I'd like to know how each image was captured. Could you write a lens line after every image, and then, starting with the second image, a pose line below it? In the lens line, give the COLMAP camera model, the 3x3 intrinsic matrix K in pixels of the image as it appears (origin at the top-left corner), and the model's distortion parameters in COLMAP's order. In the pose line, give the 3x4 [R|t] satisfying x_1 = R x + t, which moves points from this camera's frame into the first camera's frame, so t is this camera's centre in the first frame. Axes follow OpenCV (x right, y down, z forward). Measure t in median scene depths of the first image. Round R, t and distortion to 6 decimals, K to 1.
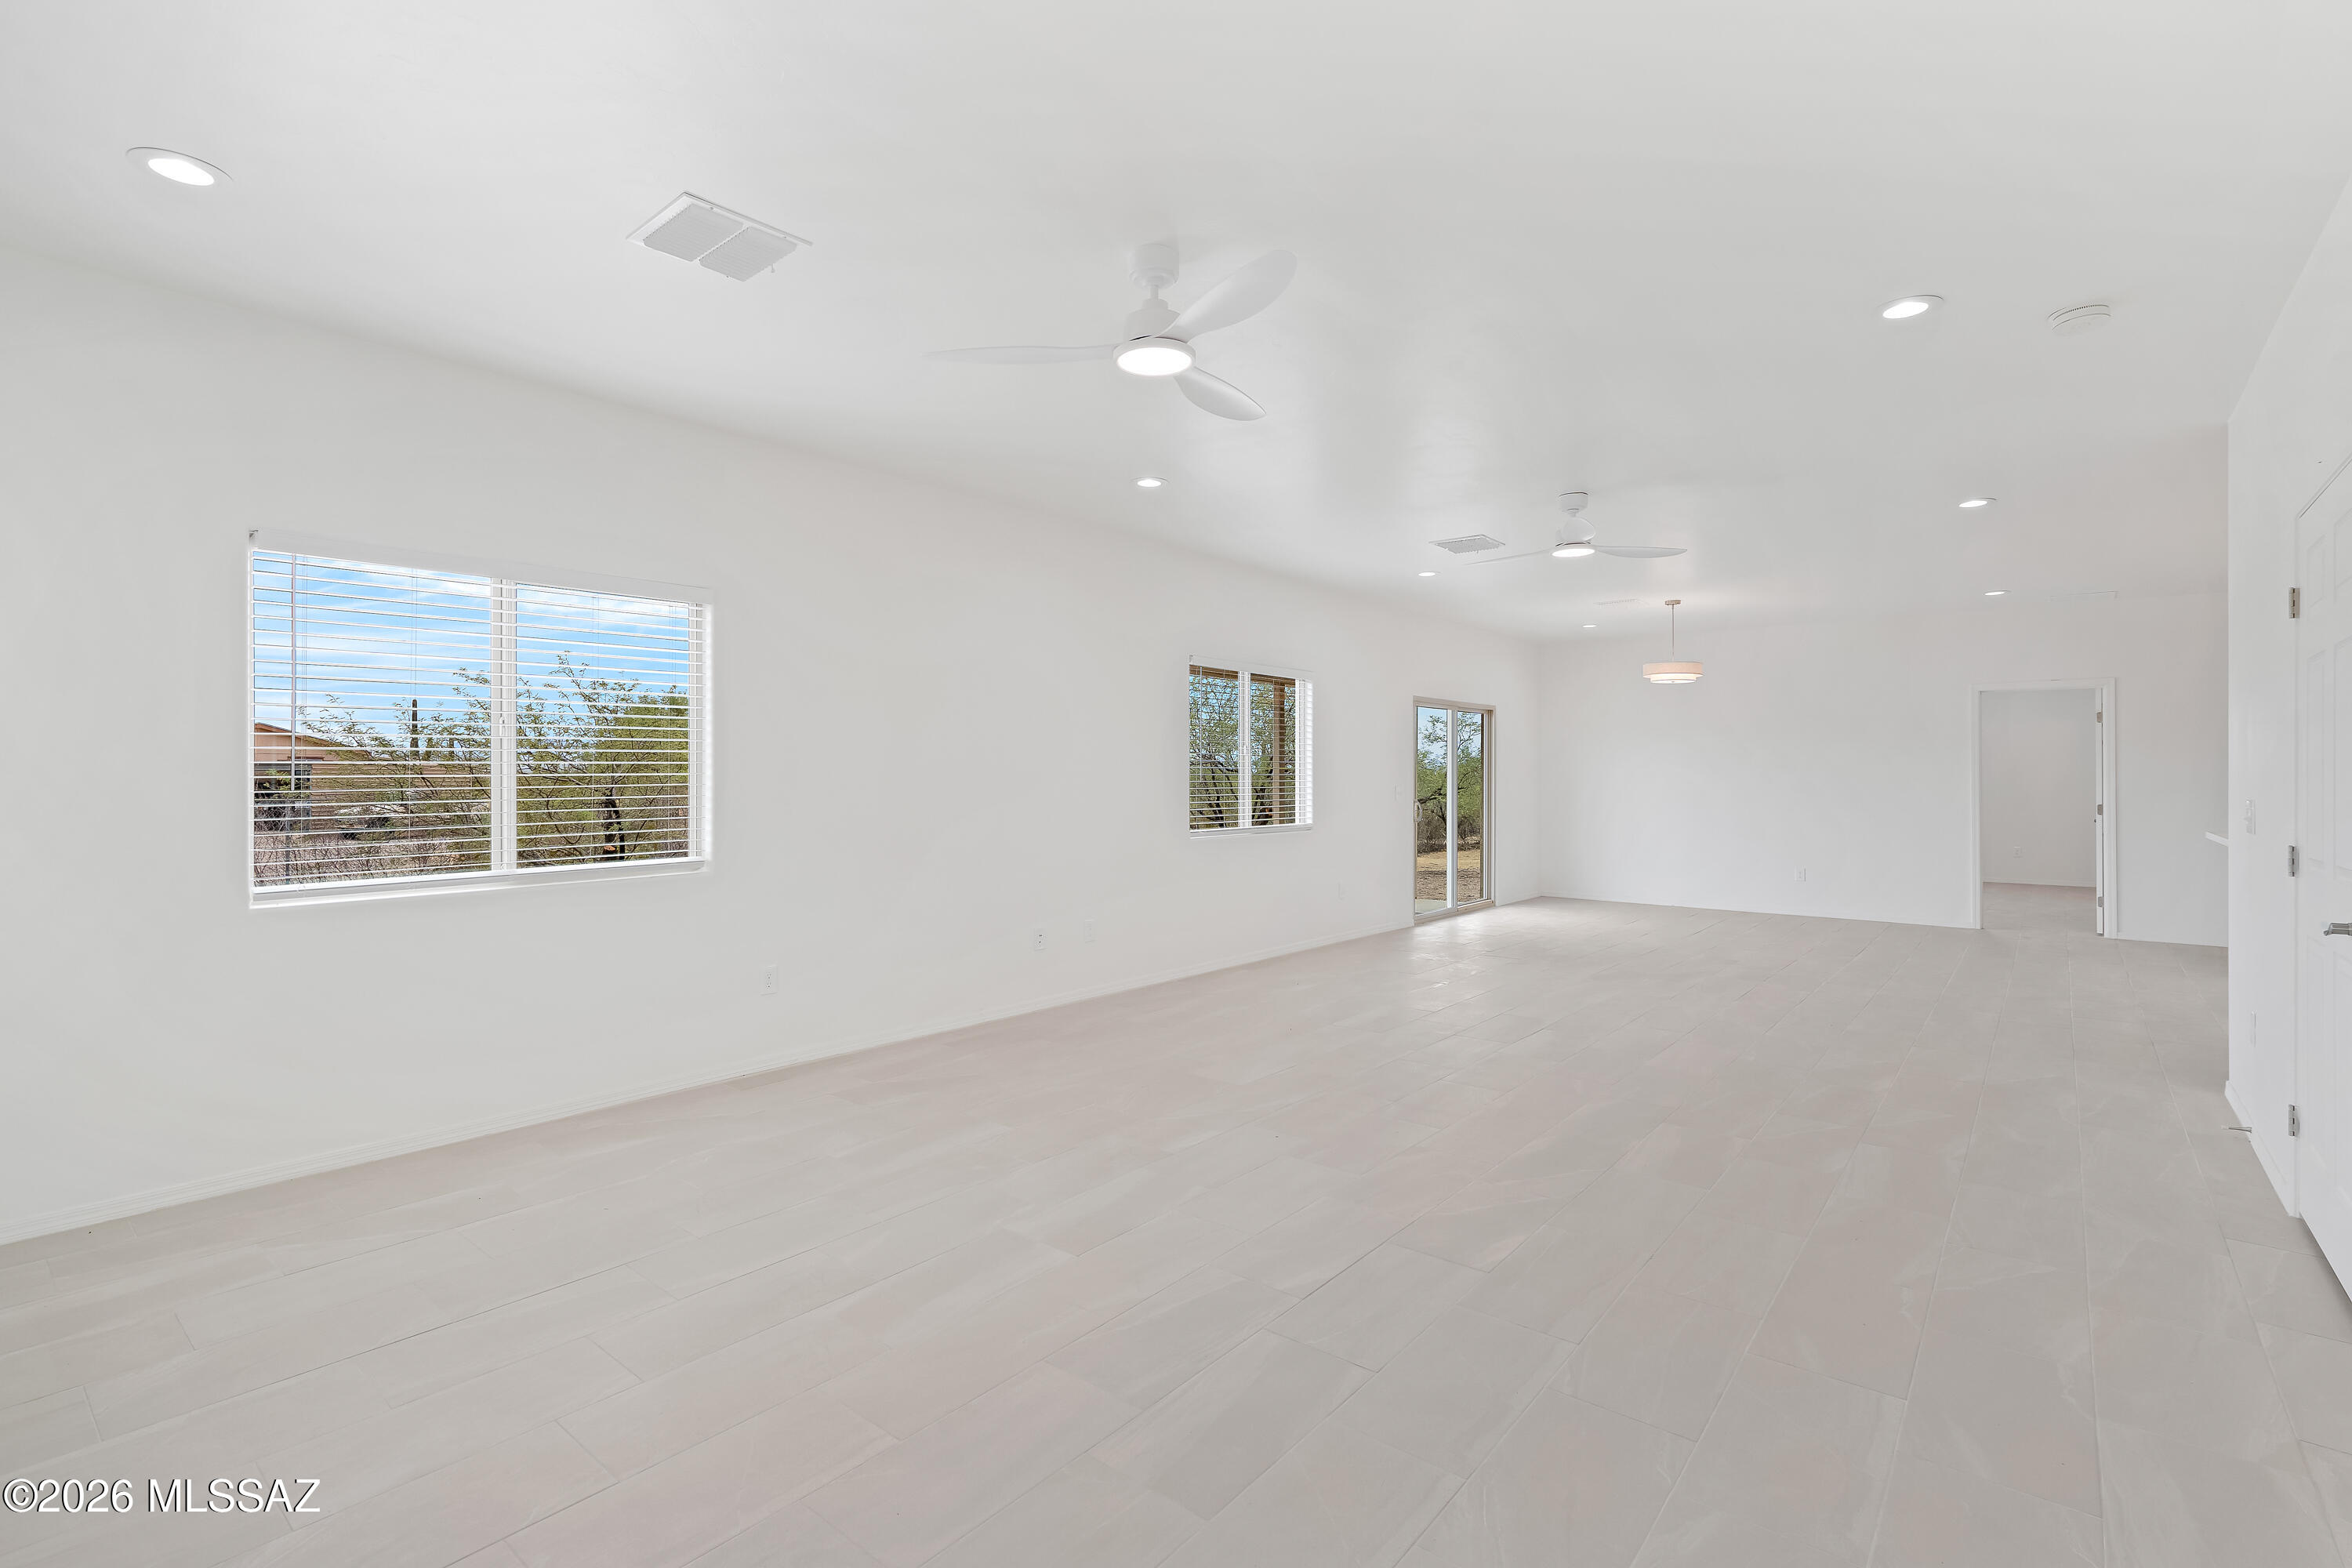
lens RADIAL K [[1082.8, 0, 1160.0], [0, 1082.8, 777.7], [0, 0, 1]] dist [0.004215, -0.000077]
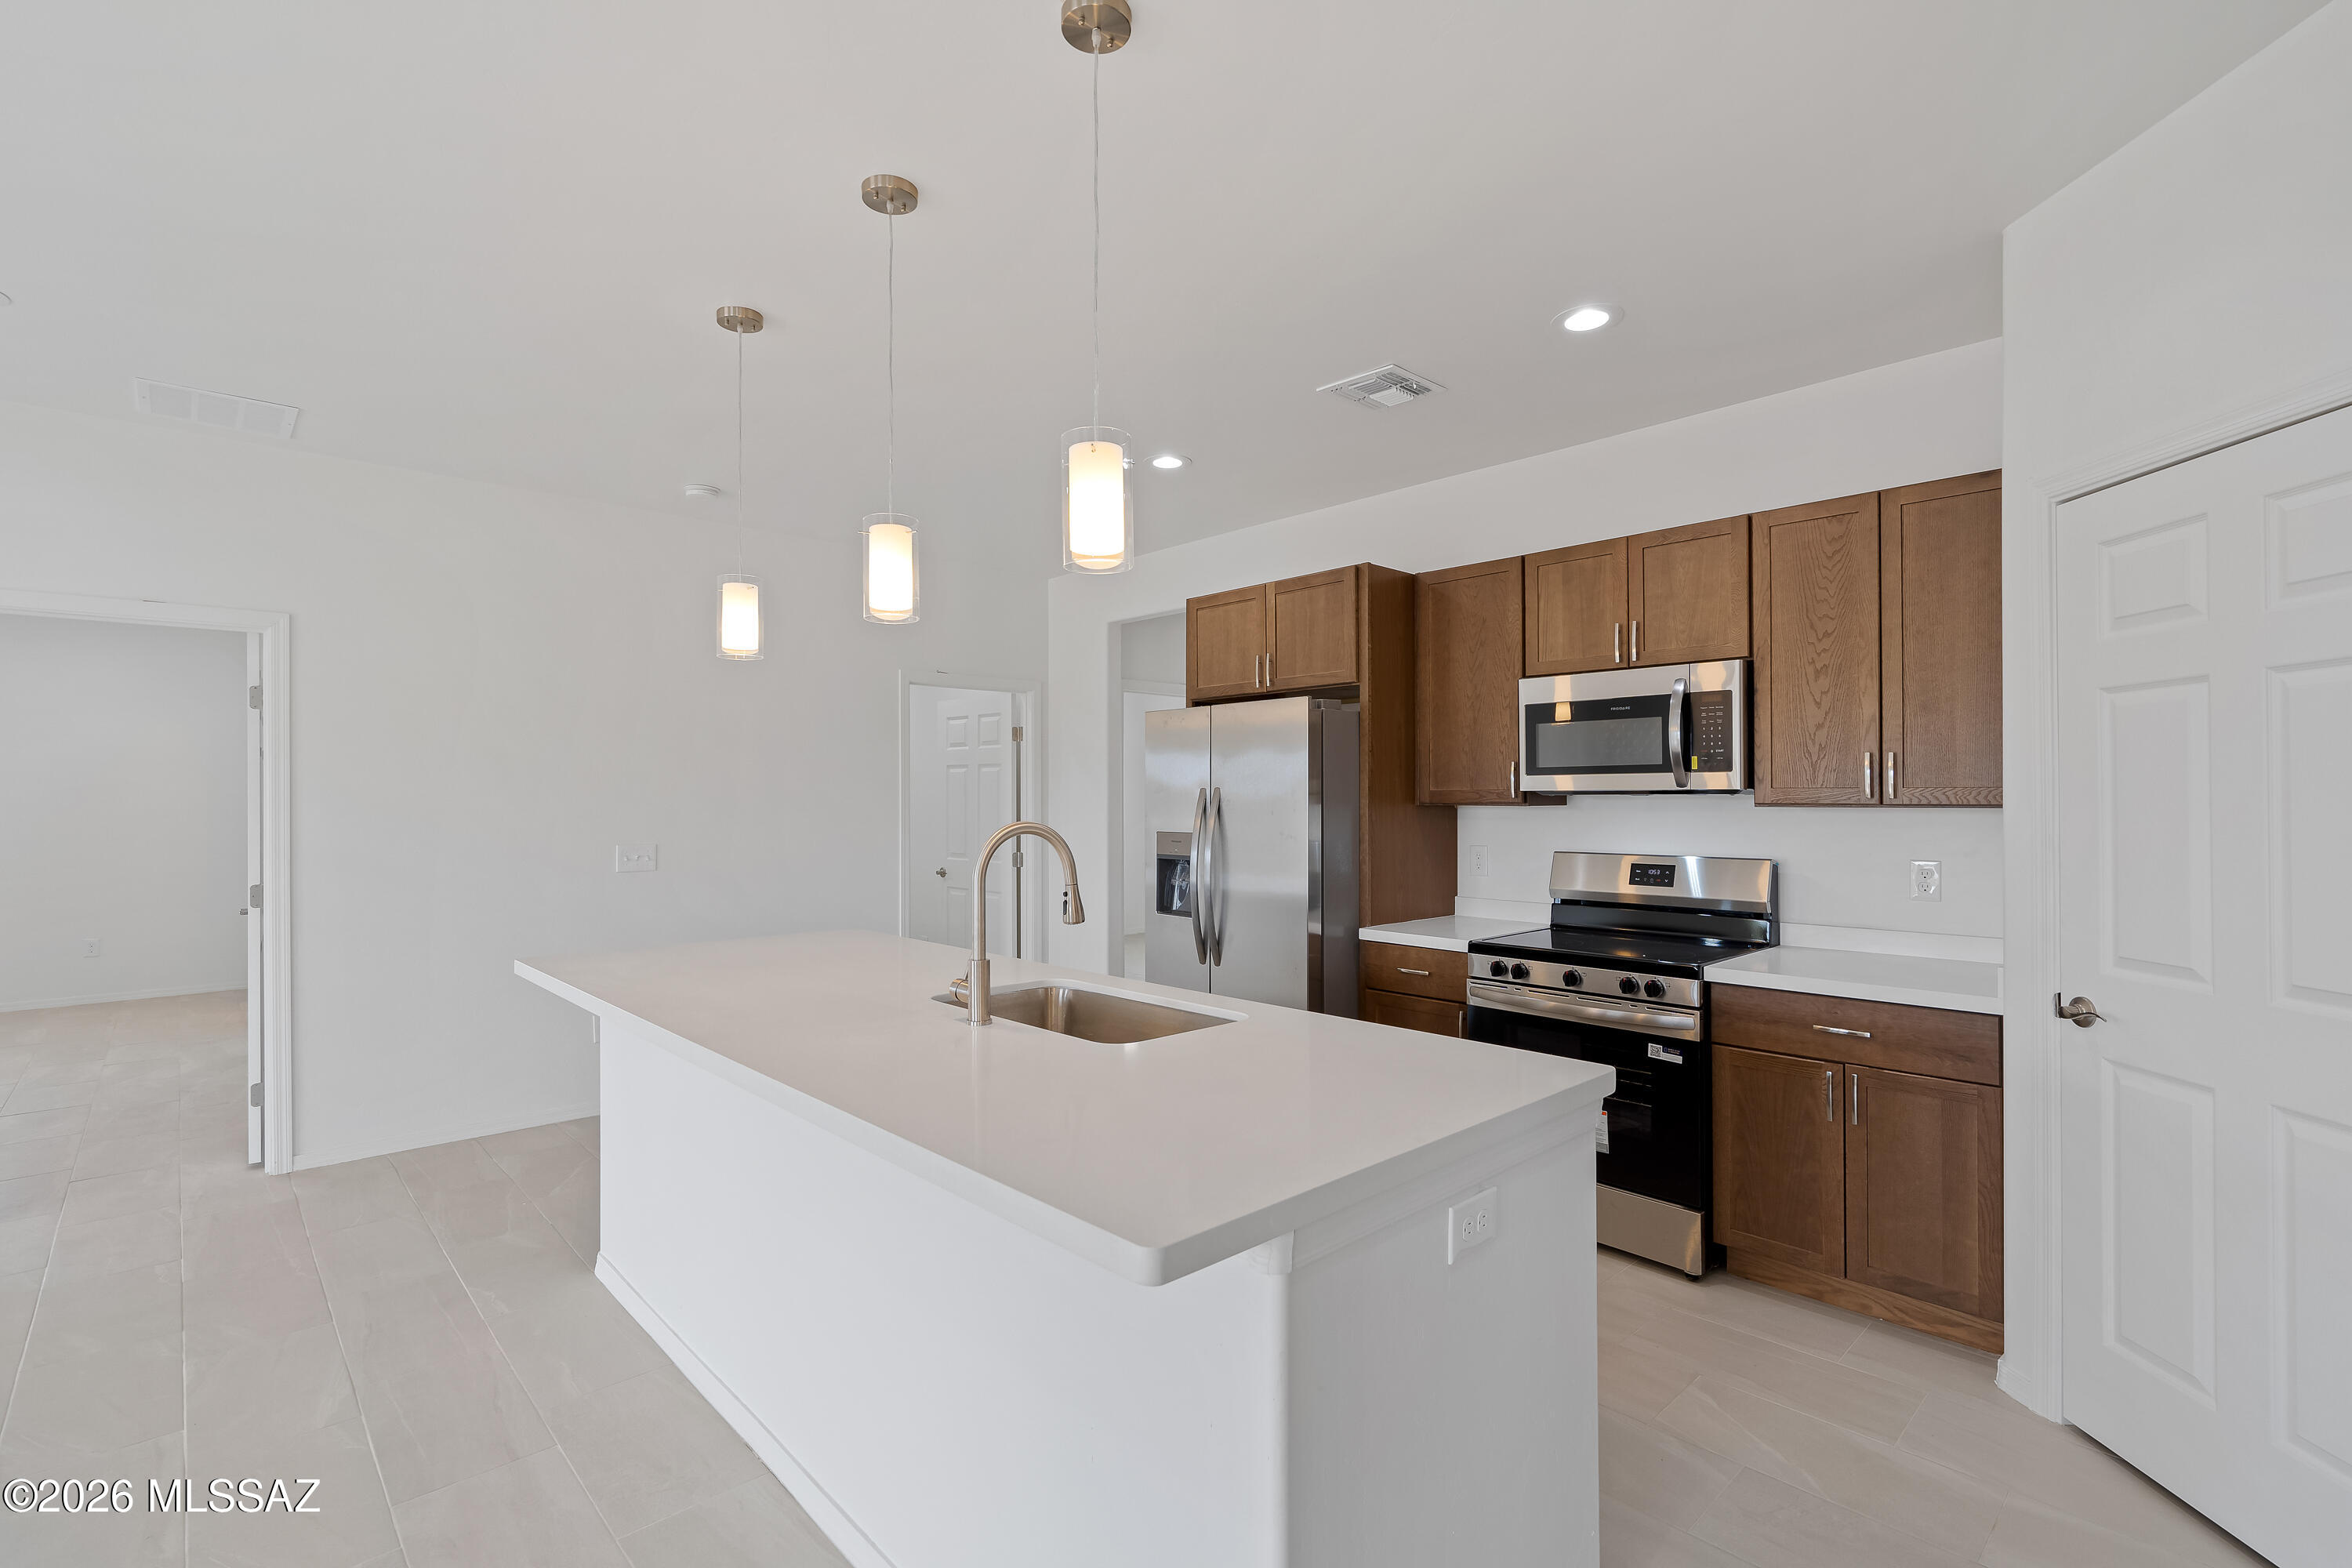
lens RADIAL K [[1082.8, 0, 1177.1], [0, 1082.8, 787.8], [0, 0, 1]] dist [0.004215, -0.000077]
pose [[0.137100, 0.002345, 0.990554, 0.450642], [0.001625, 0.999995, -0.002592, -0.014879], [-0.990556, 0.001965, 0.137095, 0.536155]]
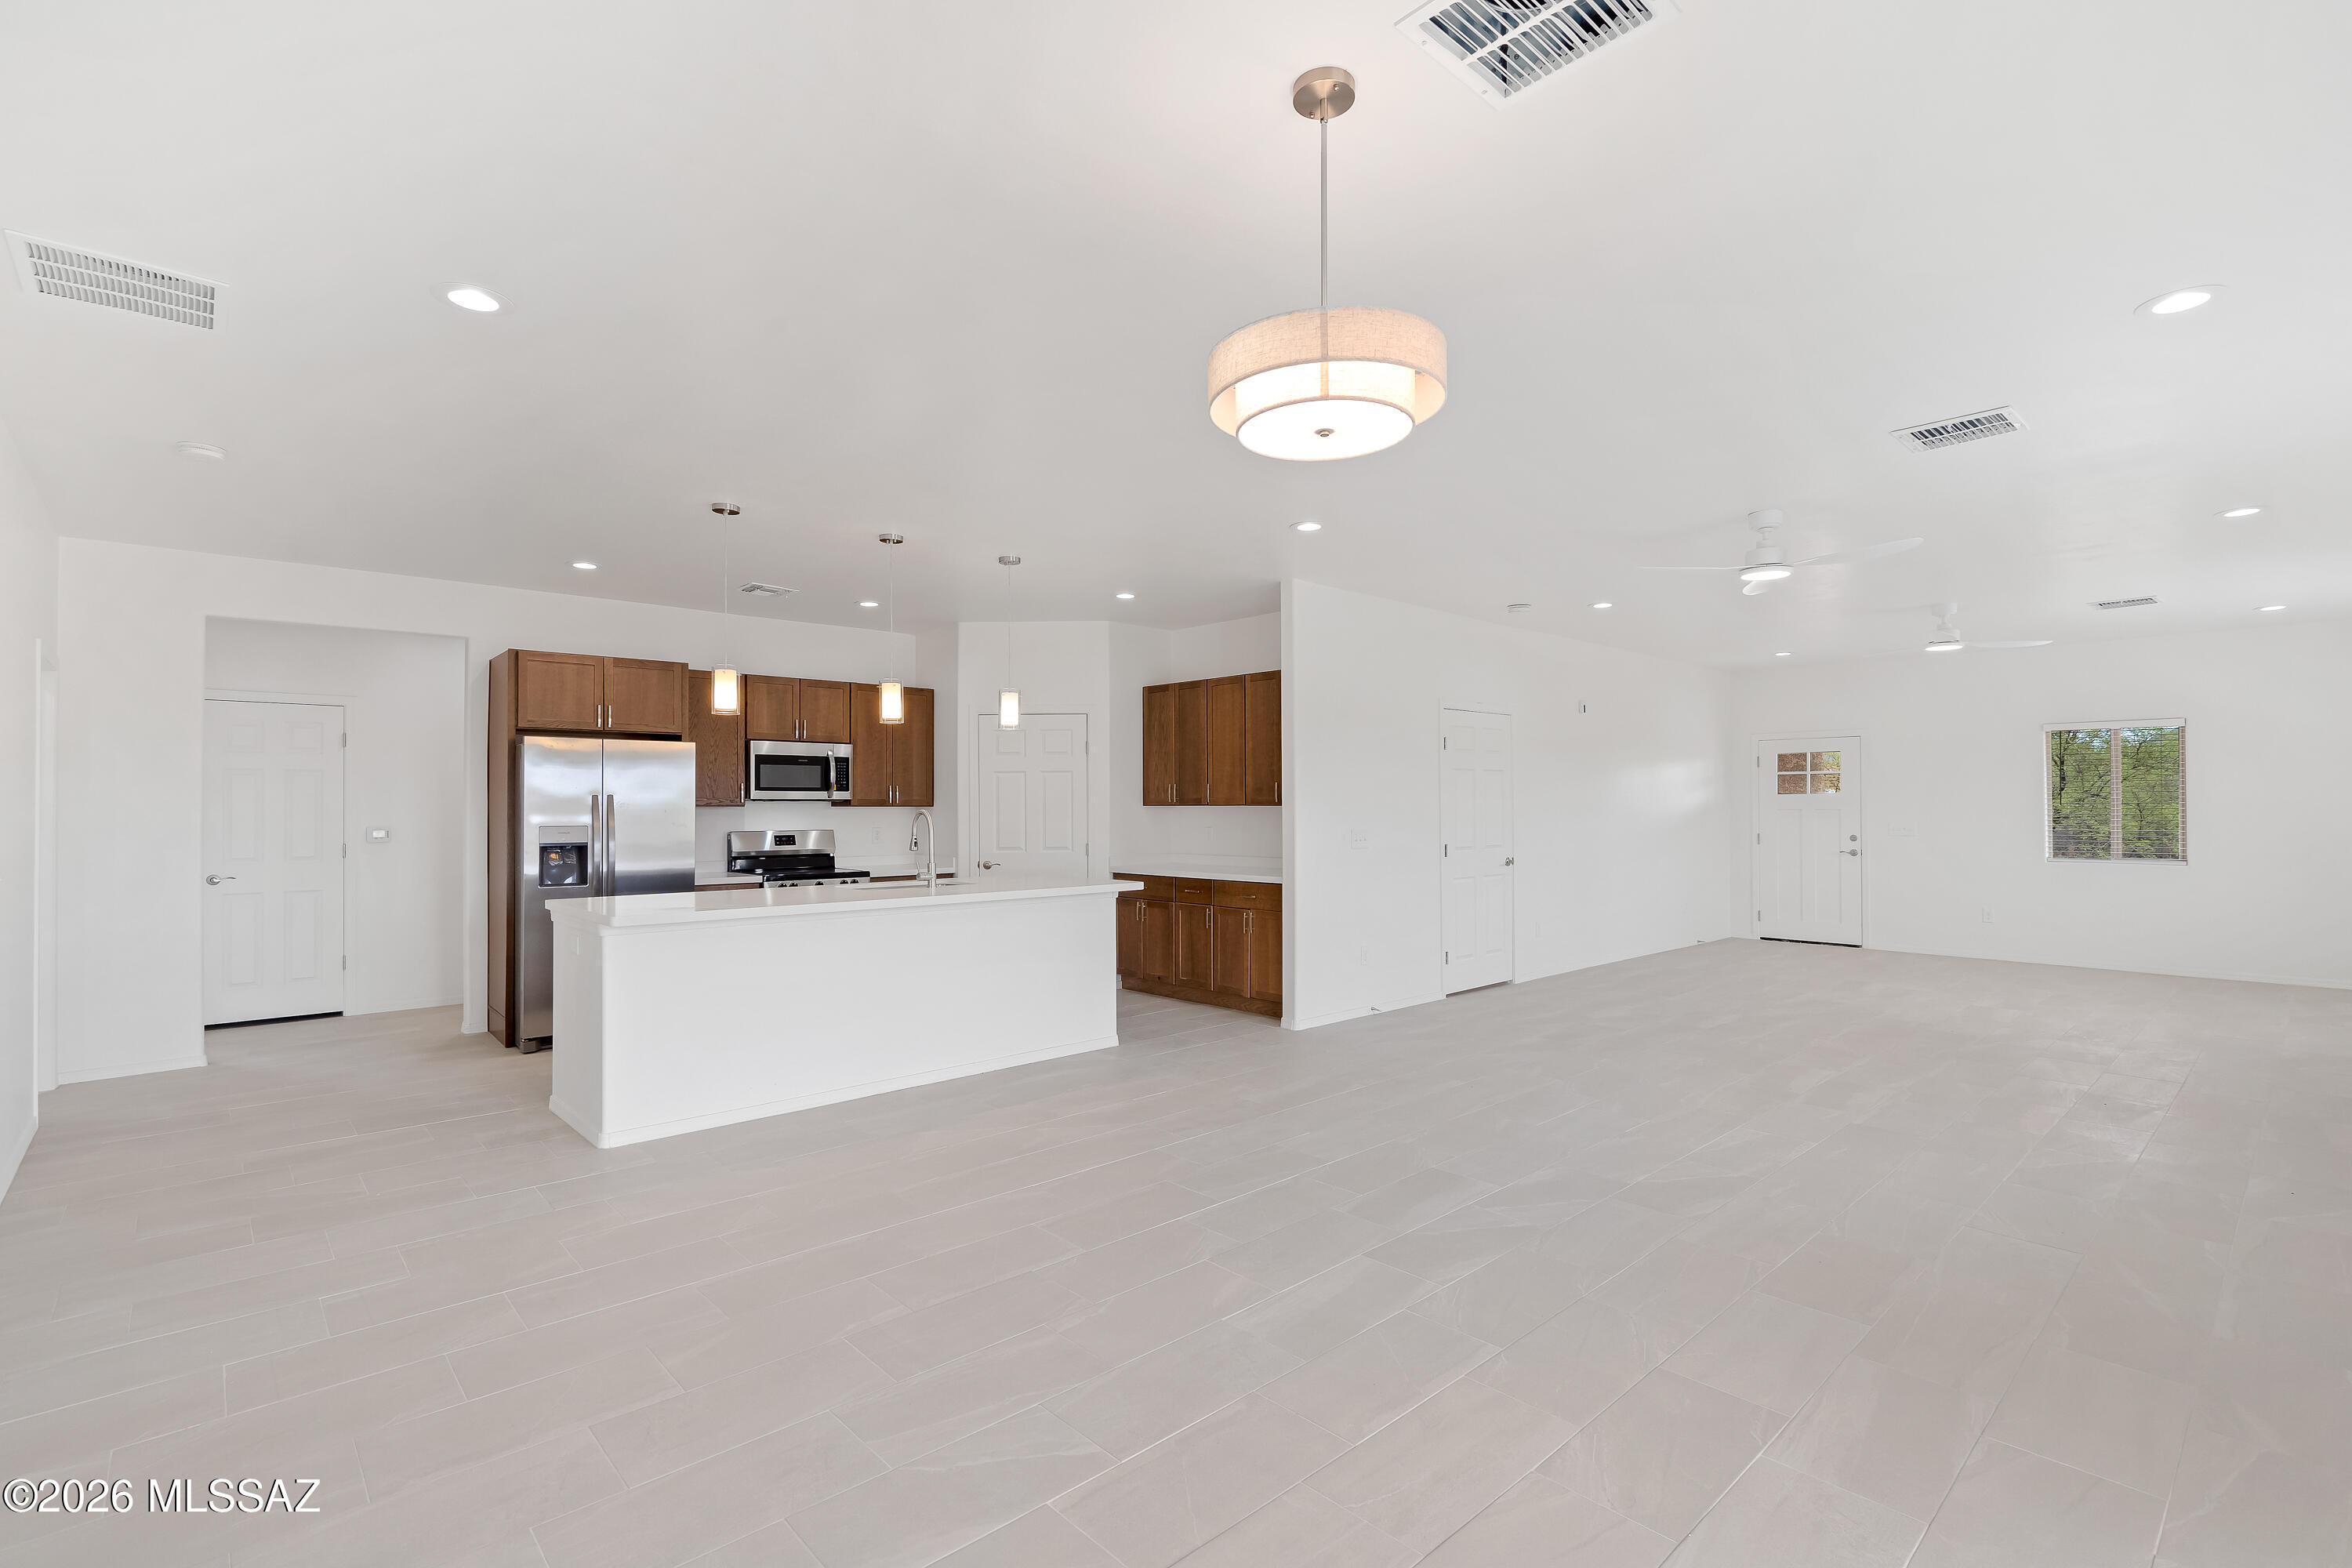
lens RADIAL K [[1082.8, 0, 1164.3], [0, 1082.8, 800.7], [0, 0, 1]] dist [0.004215, -0.000077]
pose [[-0.987649, -0.003440, 0.156645, 0.456438], [-0.004370, 0.999975, -0.005595, -0.010082], [-0.156622, -0.006210, -0.987639, 1.220473]]
